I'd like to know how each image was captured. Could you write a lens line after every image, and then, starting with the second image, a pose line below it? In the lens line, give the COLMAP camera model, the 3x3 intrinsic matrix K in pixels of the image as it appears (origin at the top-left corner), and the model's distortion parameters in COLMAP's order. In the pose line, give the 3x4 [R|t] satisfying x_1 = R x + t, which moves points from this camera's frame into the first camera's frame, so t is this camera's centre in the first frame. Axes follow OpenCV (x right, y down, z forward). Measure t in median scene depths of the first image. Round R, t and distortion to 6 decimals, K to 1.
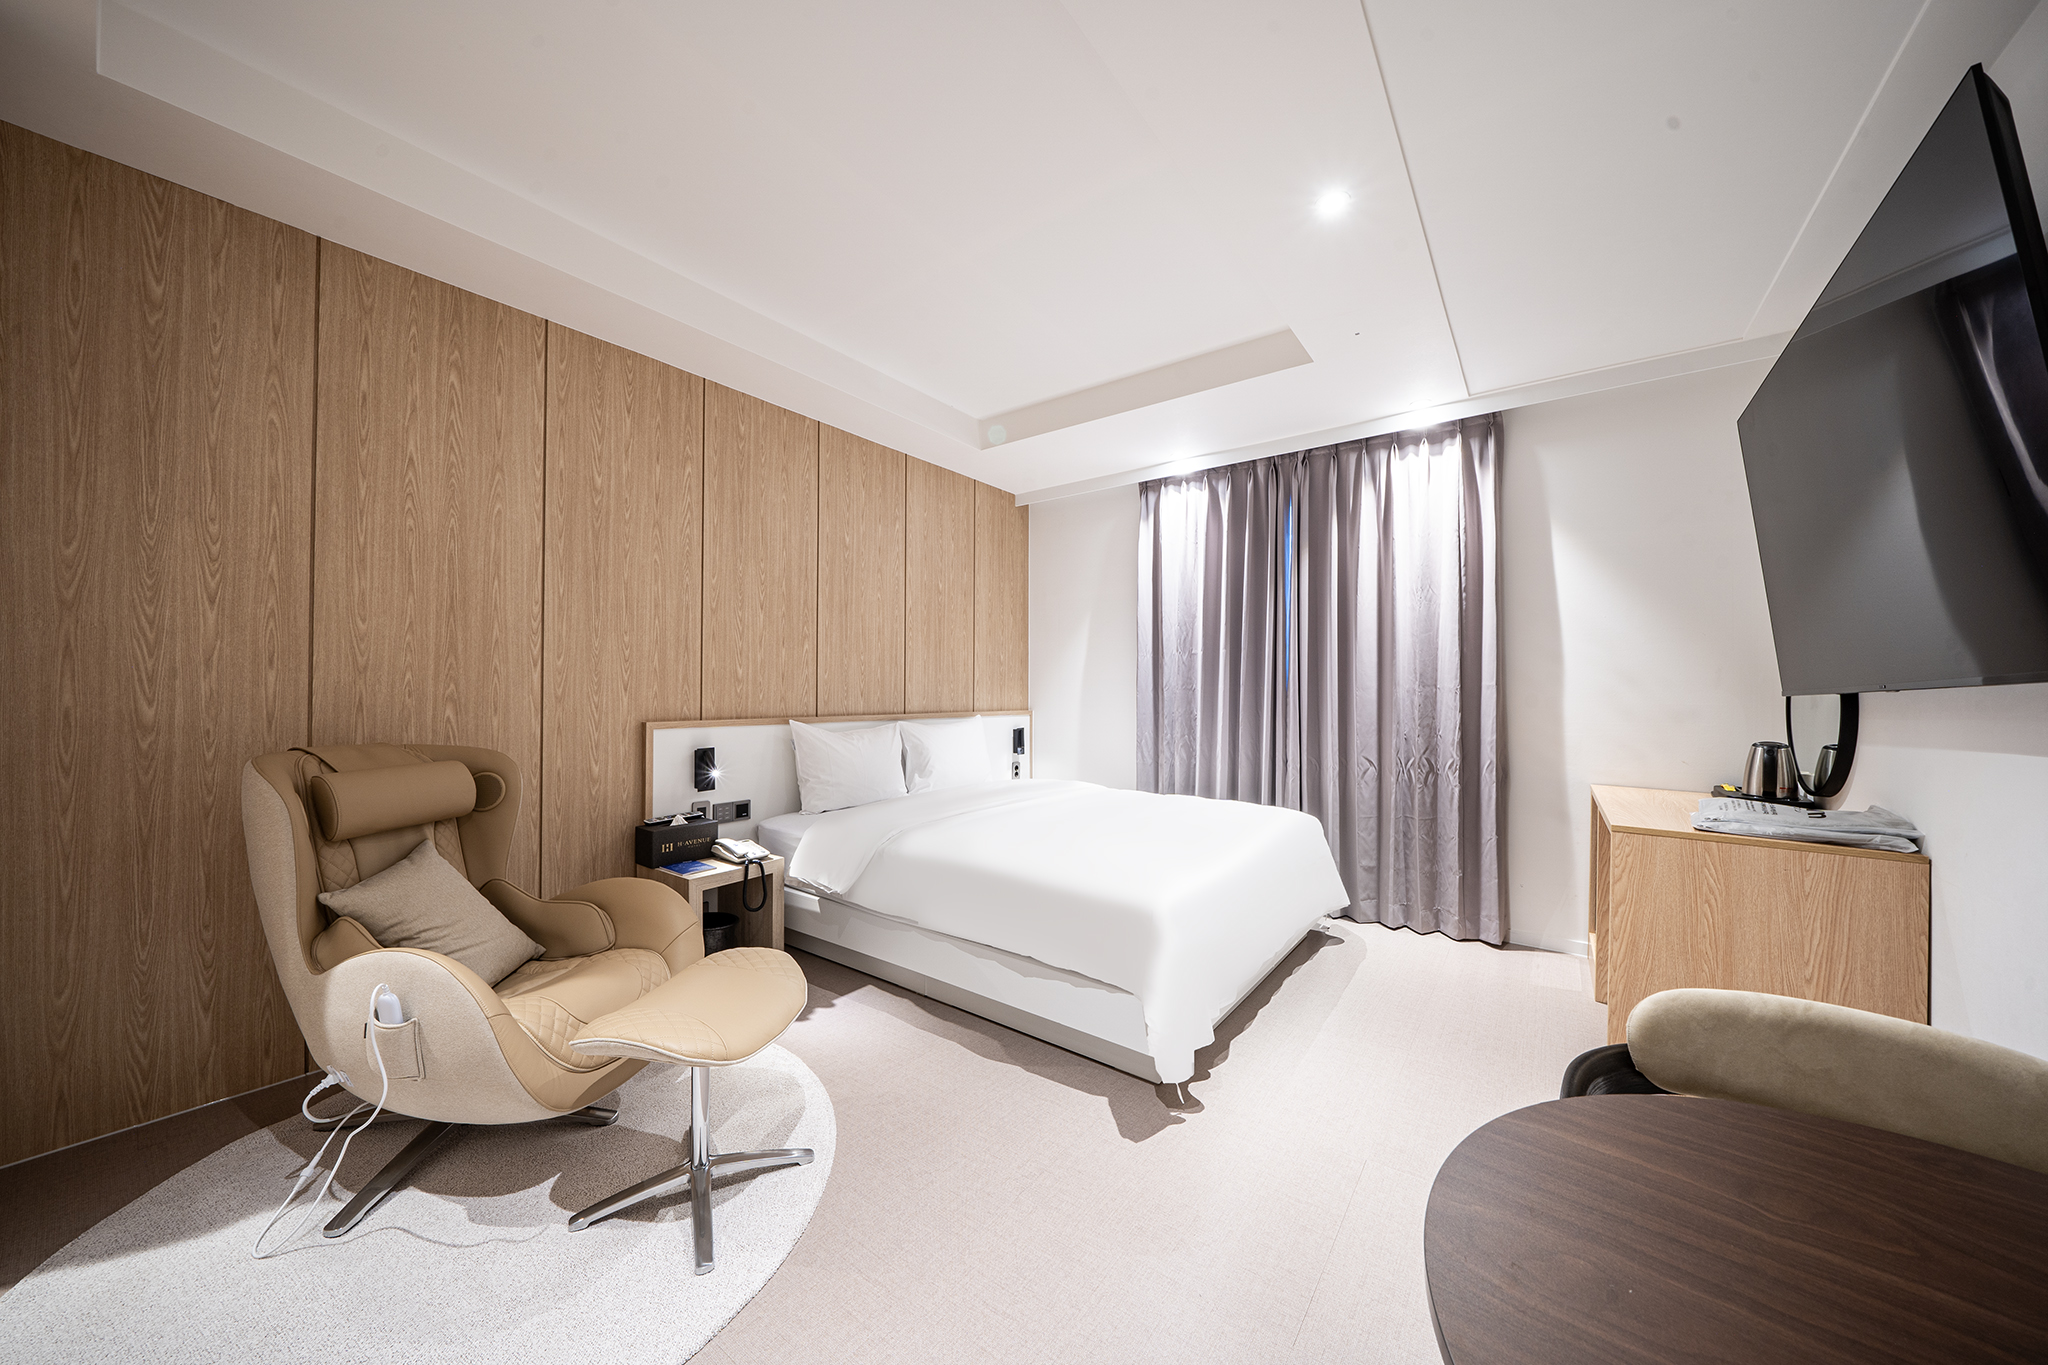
lens RADIAL K [[692.4, 0, 1021.4], [0, 692.4, 680.9], [0, 0, 1]] dist [-0.007844, -0.000114]
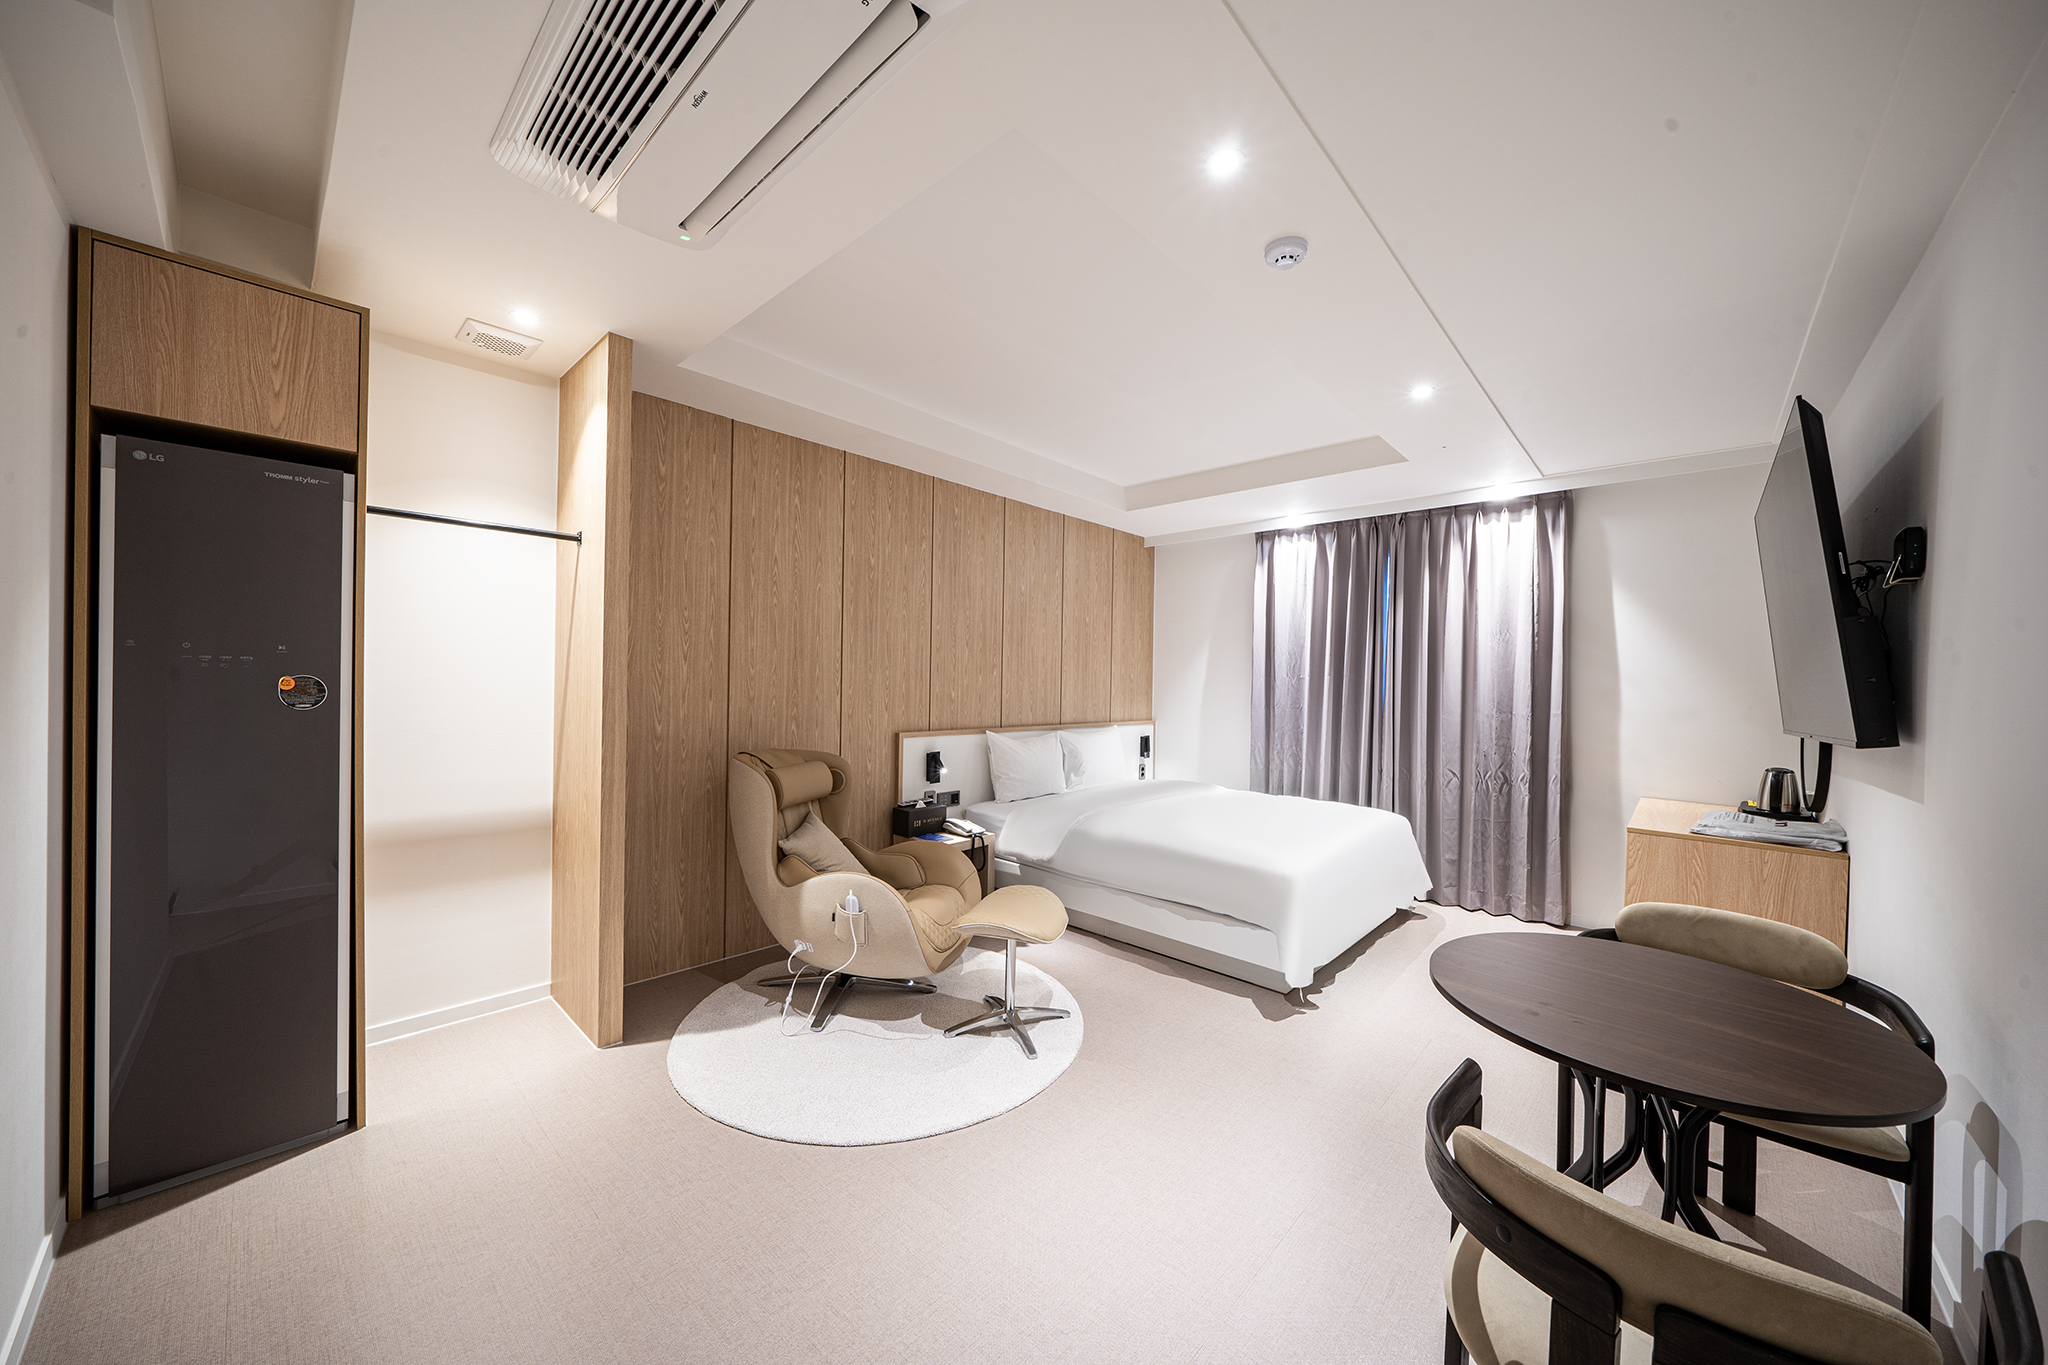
lens RADIAL K [[692.4, 0, 1030.7], [0, 692.4, 684.8], [0, 0, 1]] dist [-0.007844, -0.000114]
pose [[0.994537, 0.012676, -0.103608, -0.124649], [-0.011316, 0.999842, 0.013695, -0.052729], [0.103765, -0.012448, 0.994524, -0.319409]]
